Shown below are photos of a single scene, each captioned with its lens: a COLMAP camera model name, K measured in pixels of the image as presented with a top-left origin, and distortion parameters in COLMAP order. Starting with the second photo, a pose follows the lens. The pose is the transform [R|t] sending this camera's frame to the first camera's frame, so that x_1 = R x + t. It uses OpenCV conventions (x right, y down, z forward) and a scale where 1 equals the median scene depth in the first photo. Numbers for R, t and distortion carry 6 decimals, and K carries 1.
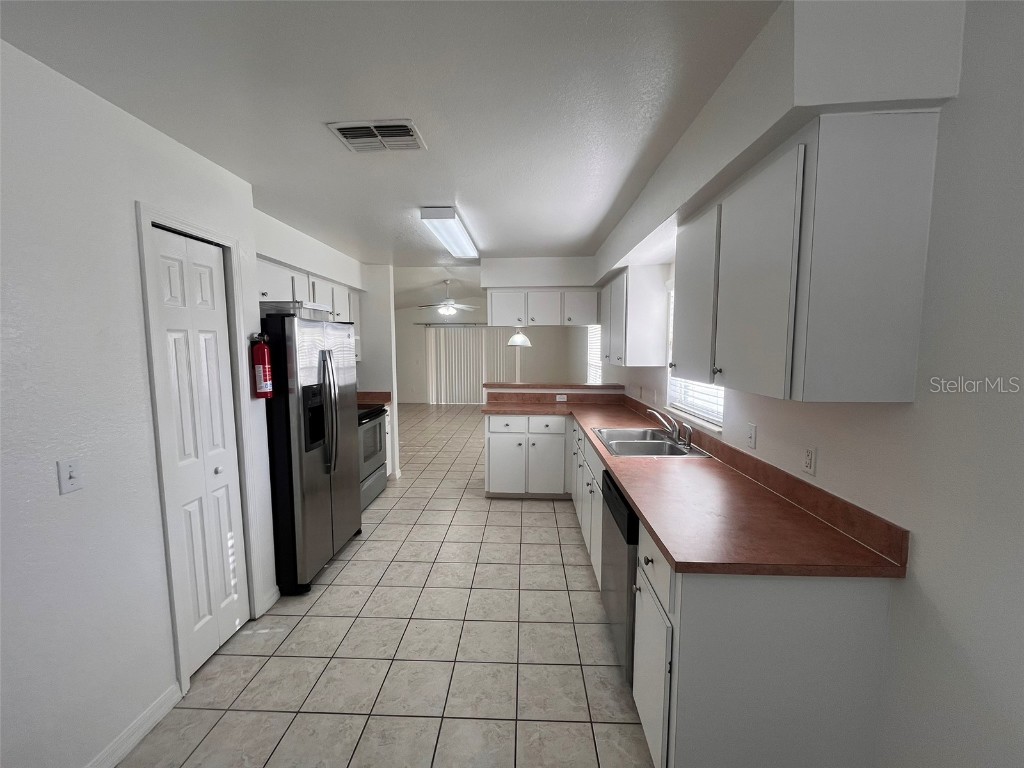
lens RADIAL K [[418.9, 0, 510.8], [0, 418.9, 386.4], [0, 0, 1]] dist [0.011477, -0.000466]
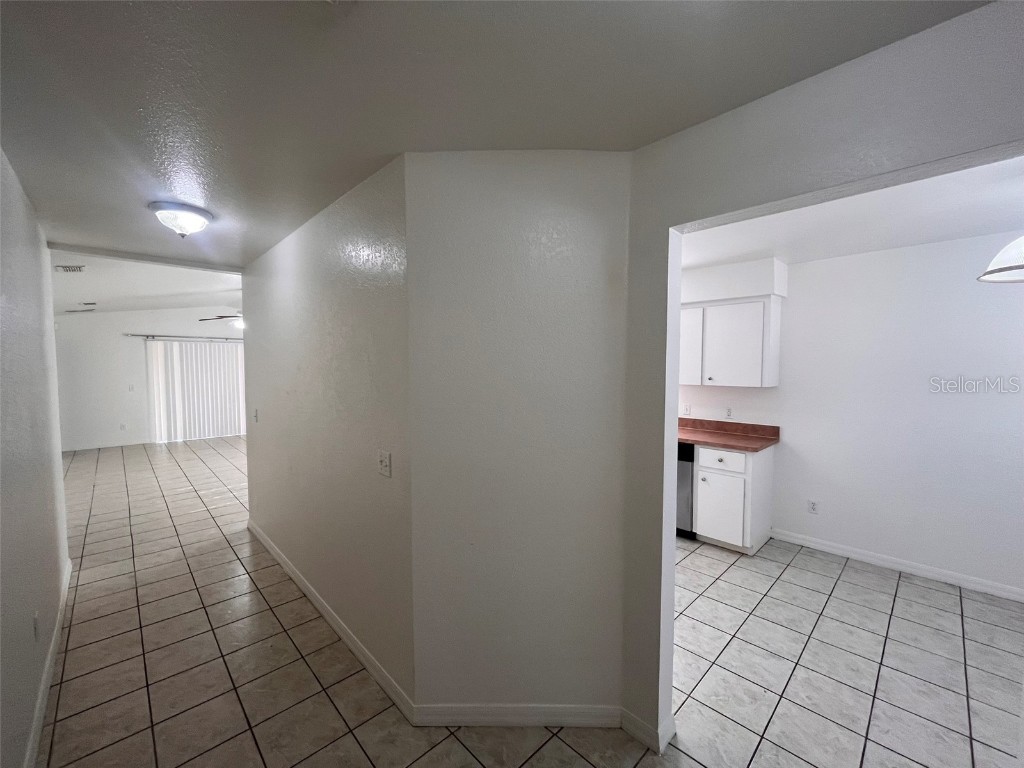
lens RADIAL K [[418.9, 0, 505.8], [0, 418.9, 384.6], [0, 0, 1]] dist [0.011477, -0.000466]
pose [[0.688951, -0.037725, 0.723825, -0.310350], [0.069916, 0.997447, -0.014562, -0.007715], [-0.721428, 0.060639, 0.689830, 0.032271]]
